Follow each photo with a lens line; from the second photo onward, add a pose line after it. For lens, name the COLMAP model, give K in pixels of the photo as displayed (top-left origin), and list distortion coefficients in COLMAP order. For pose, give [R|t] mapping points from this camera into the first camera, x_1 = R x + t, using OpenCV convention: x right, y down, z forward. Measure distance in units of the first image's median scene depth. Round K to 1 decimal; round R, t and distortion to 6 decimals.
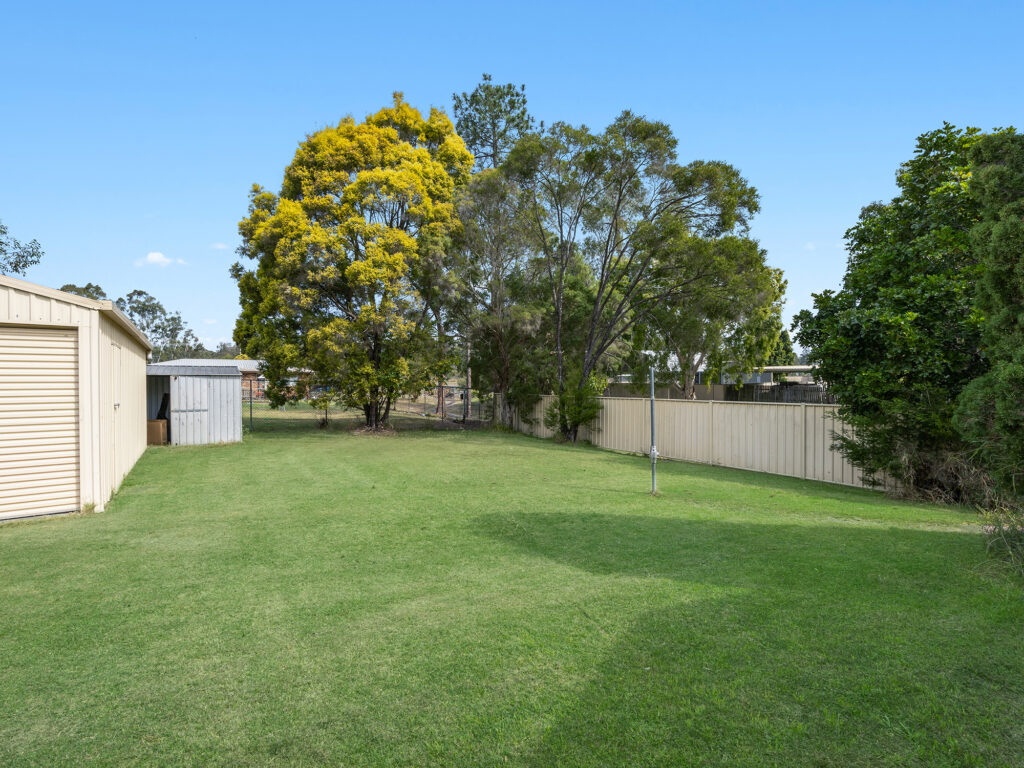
lens RADIAL K [[461.8, 0, 516.2], [0, 461.8, 381.7], [0, 0, 1]] dist [-0.001213, 0.000055]
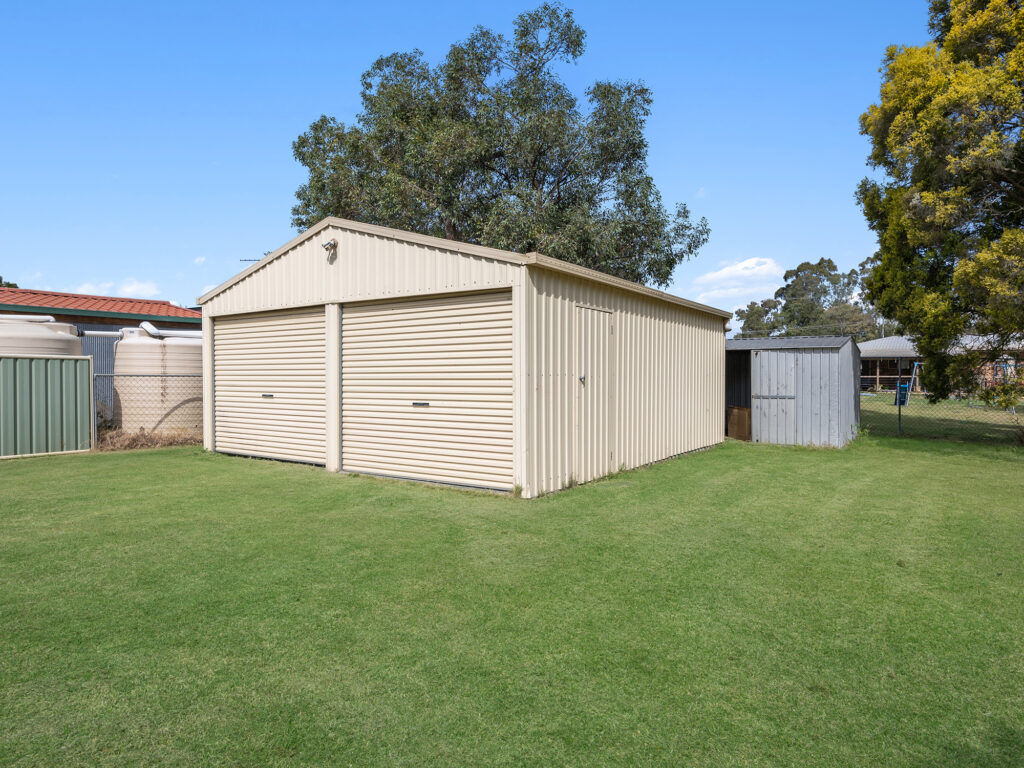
lens RADIAL K [[638.8, 0, 511.1], [0, 638.8, 384.4], [0, 0, 1]] dist [-0.005814, -0.000488]
pose [[0.351783, 0.016709, -0.935932, 0.087277], [0.003858, 0.999806, 0.019300, 0.018772], [0.936073, -0.010400, 0.351651, 0.228299]]
